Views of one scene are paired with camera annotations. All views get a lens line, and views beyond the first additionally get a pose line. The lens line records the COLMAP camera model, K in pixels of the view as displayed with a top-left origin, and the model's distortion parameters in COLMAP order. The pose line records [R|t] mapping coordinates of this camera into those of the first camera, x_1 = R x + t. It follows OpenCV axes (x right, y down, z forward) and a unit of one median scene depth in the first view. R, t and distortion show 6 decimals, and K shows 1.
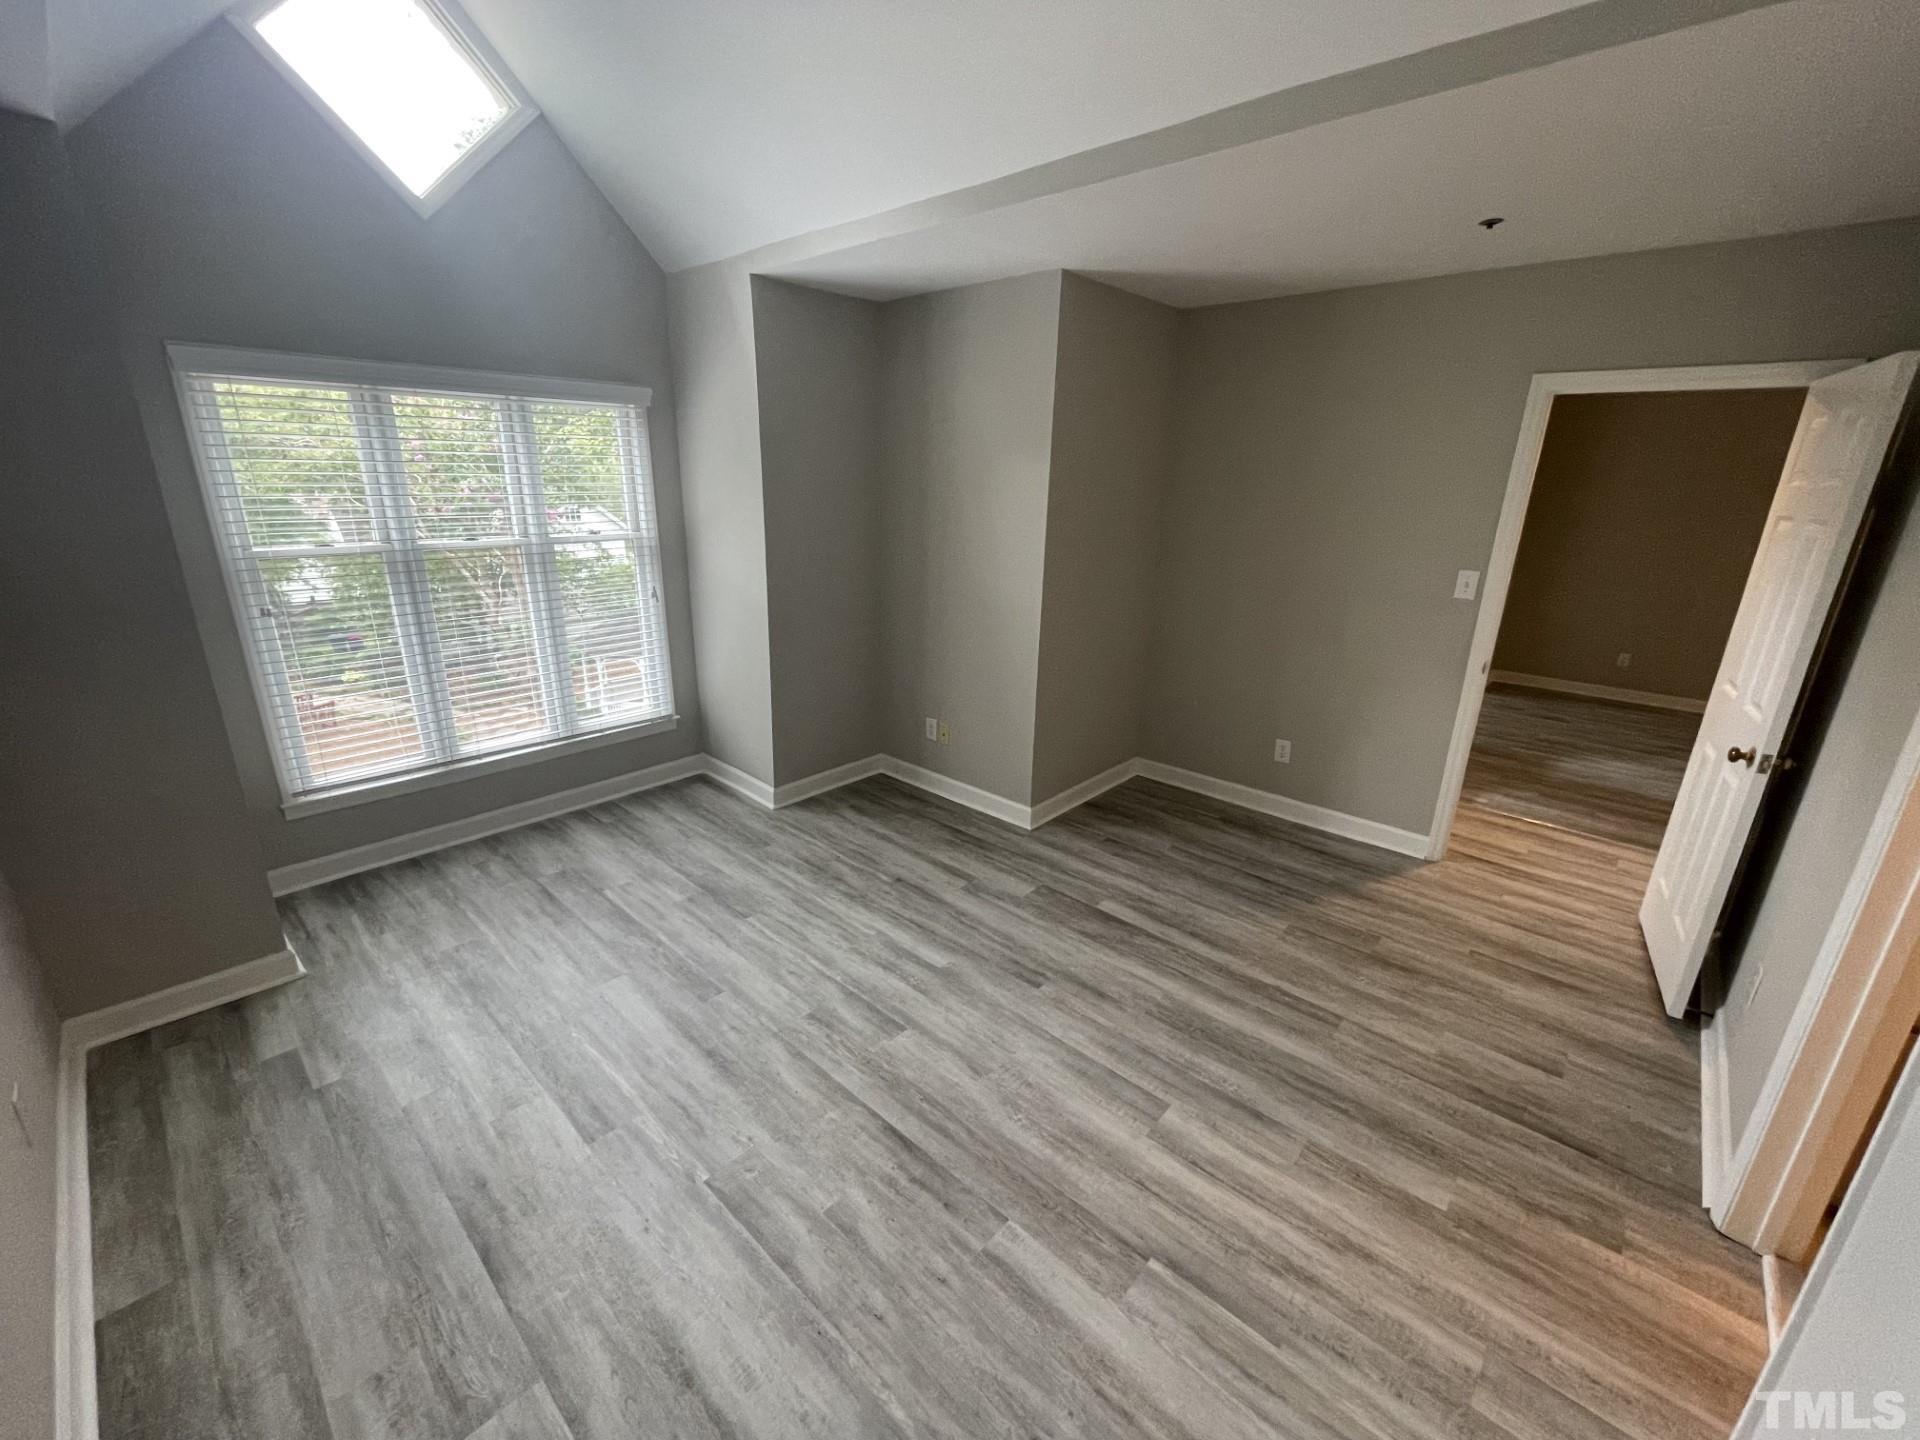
lens RADIAL K [[779.8, 0, 958.6], [0, 779.8, 715.5], [0, 0, 1]] dist [-0.001041, 0.000098]
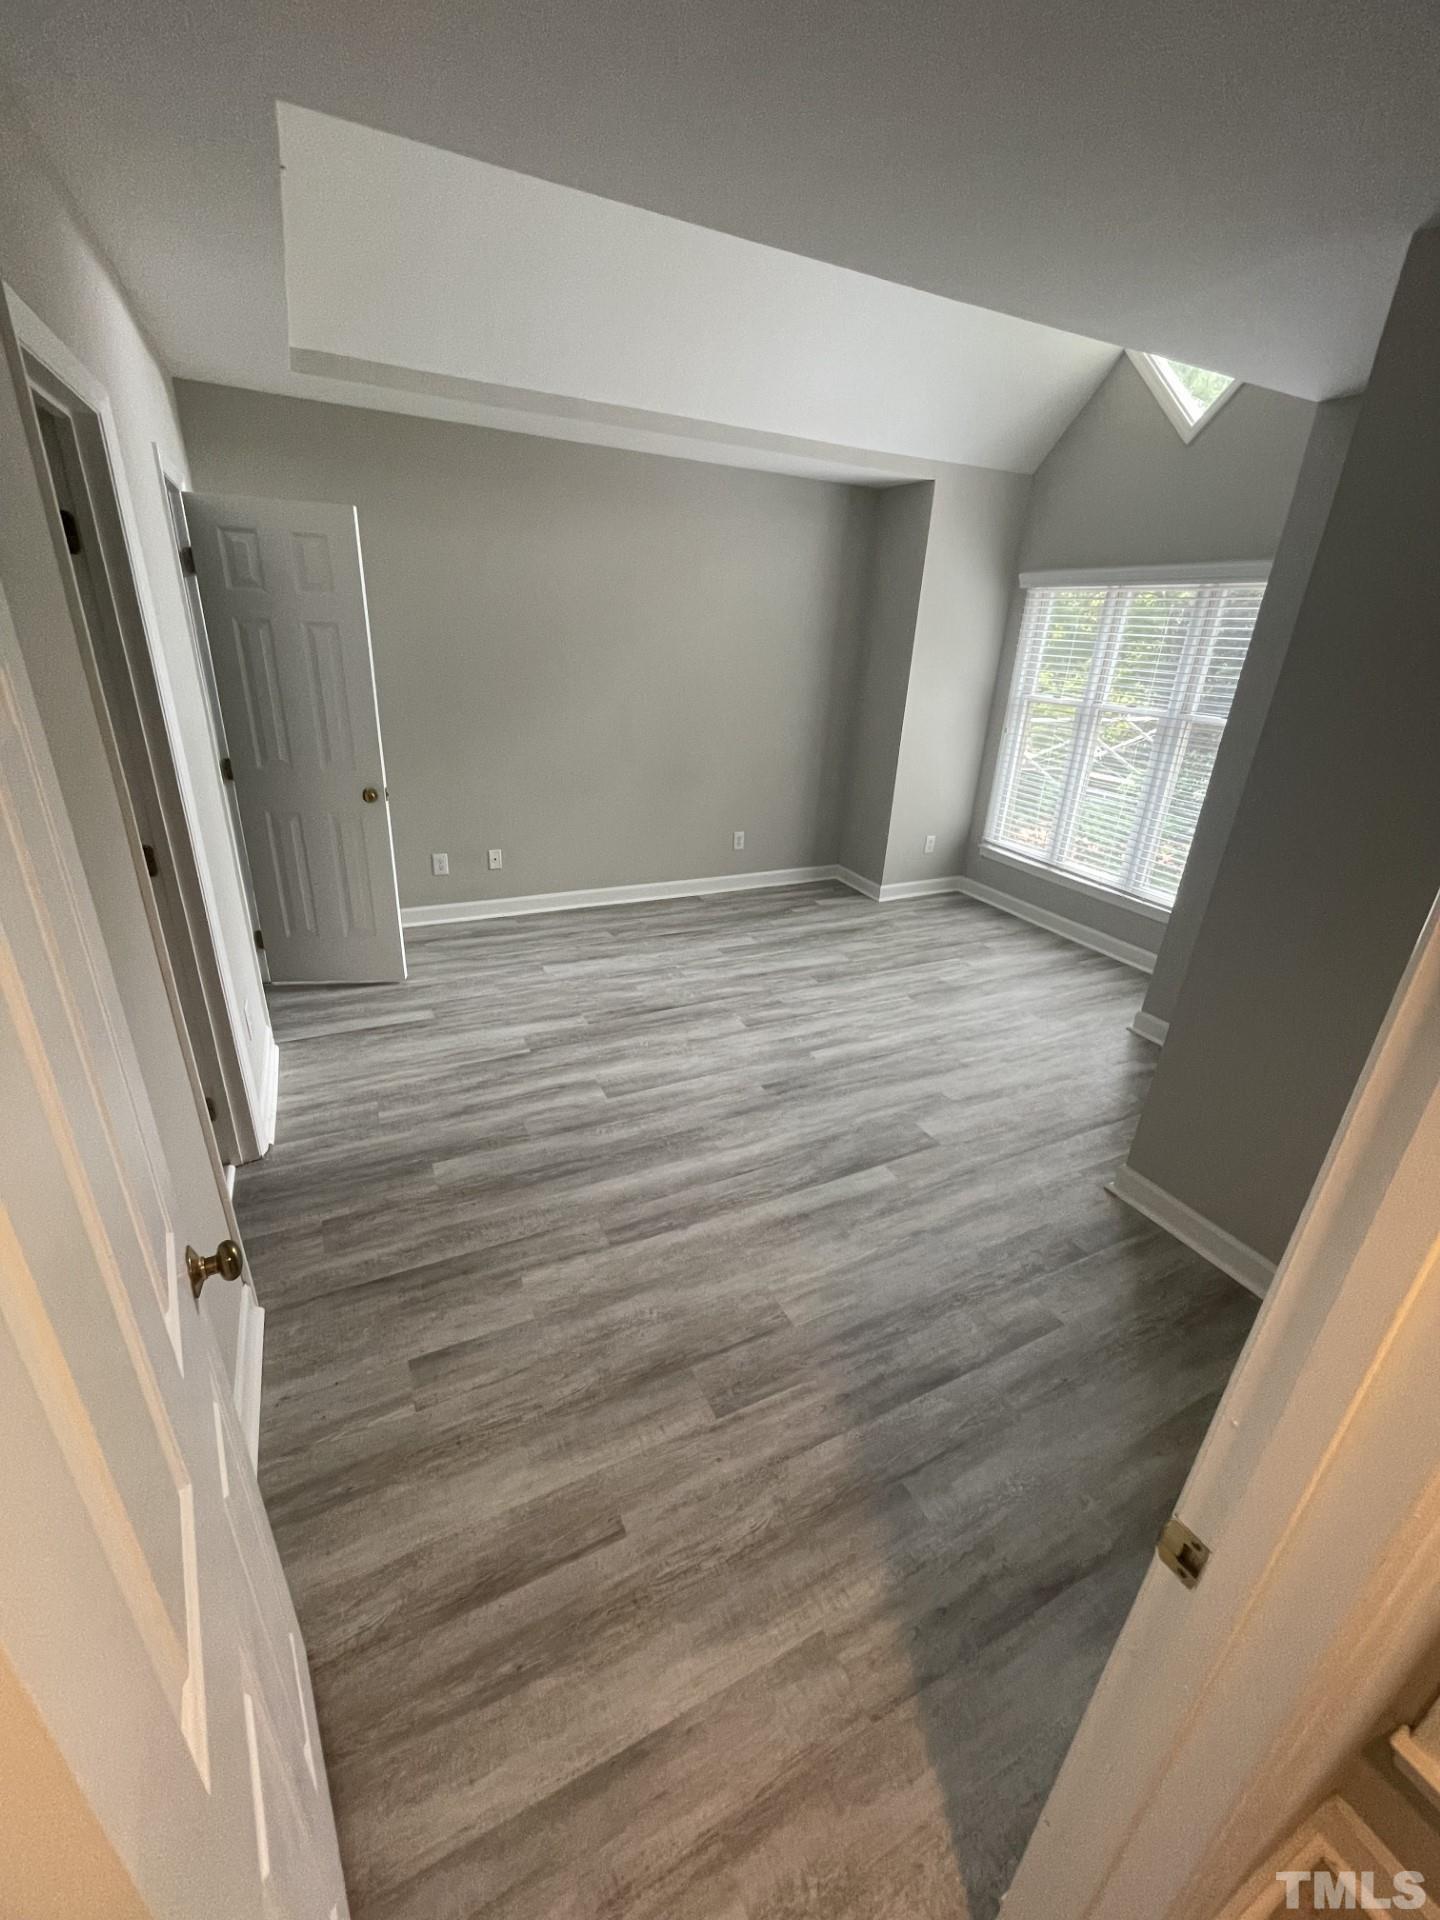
lens RADIAL K [[779.8, 0, 724.1], [0, 779.8, 958.1], [0, 0, 1]] dist [-0.001041, 0.000098]
pose [[-0.360147, 0.330196, -0.872505, 1.125372], [-0.331059, 0.829156, 0.450444, -0.323507], [0.872178, 0.451077, -0.189303, 1.150250]]
